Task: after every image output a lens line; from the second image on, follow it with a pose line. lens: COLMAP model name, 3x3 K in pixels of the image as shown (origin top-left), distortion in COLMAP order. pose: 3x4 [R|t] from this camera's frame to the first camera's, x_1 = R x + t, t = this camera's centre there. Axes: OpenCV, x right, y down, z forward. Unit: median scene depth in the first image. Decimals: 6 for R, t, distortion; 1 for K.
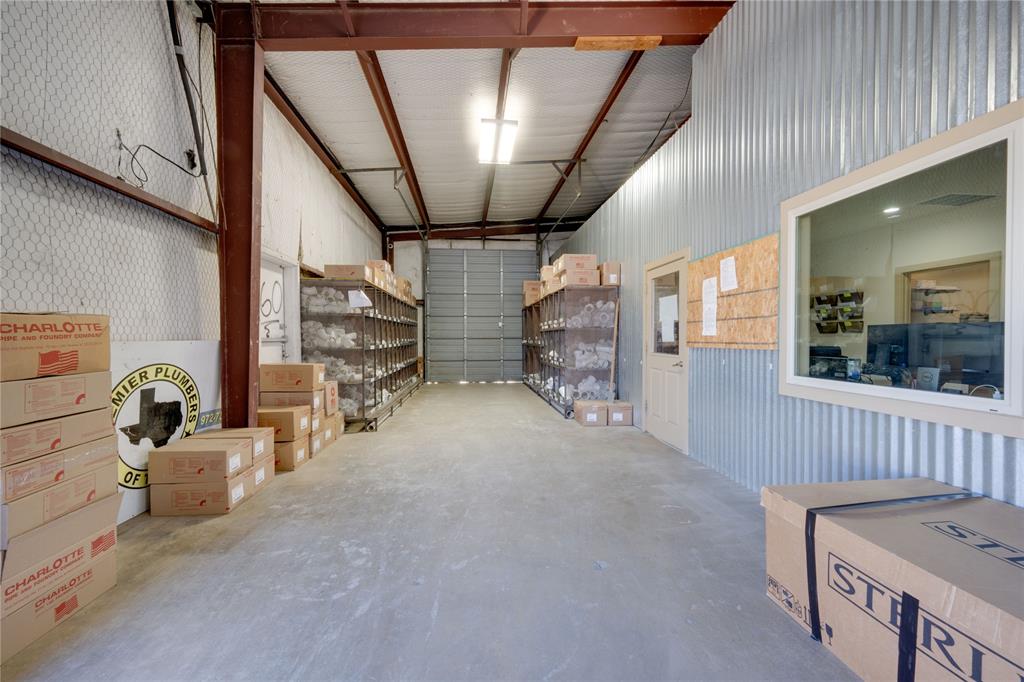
lens RADIAL K [[419.1, 0, 515.5], [0, 419.1, 341.8], [0, 0, 1]] dist [0.002619, -0.000051]
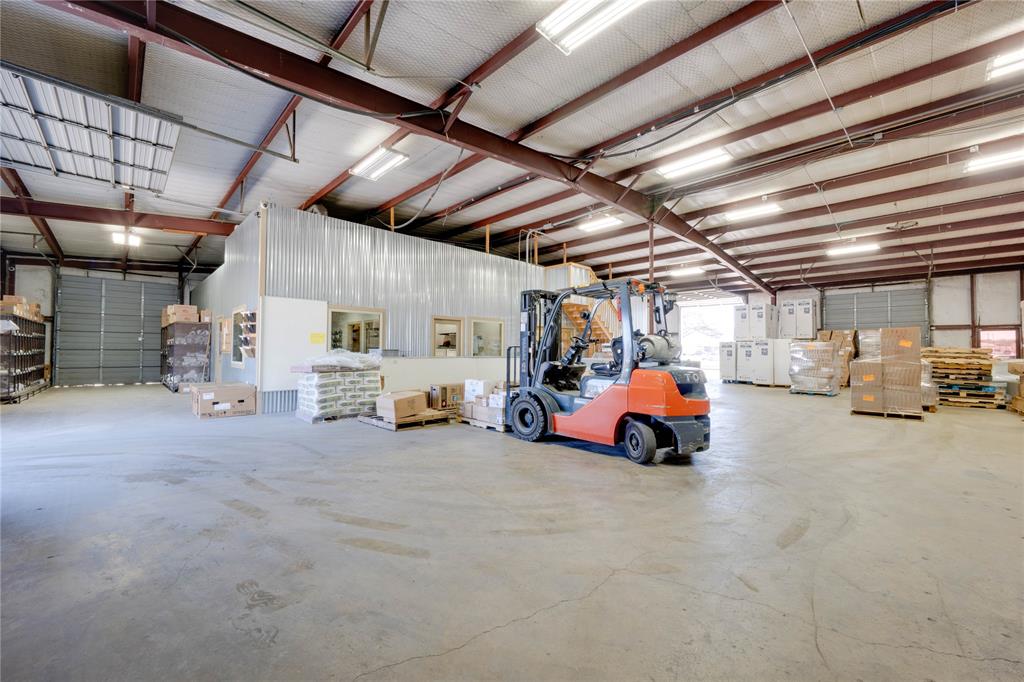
lens RADIAL K [[401.7, 0, 528.1], [0, 401.7, 341.8], [0, 0, 1]] dist [-0.008020, -0.000437]
pose [[0.772499, 0.019087, 0.634729, 0.111921], [0.000837, 0.999517, -0.031075, 0.007052], [-0.635015, 0.024537, 0.772110, -0.737374]]
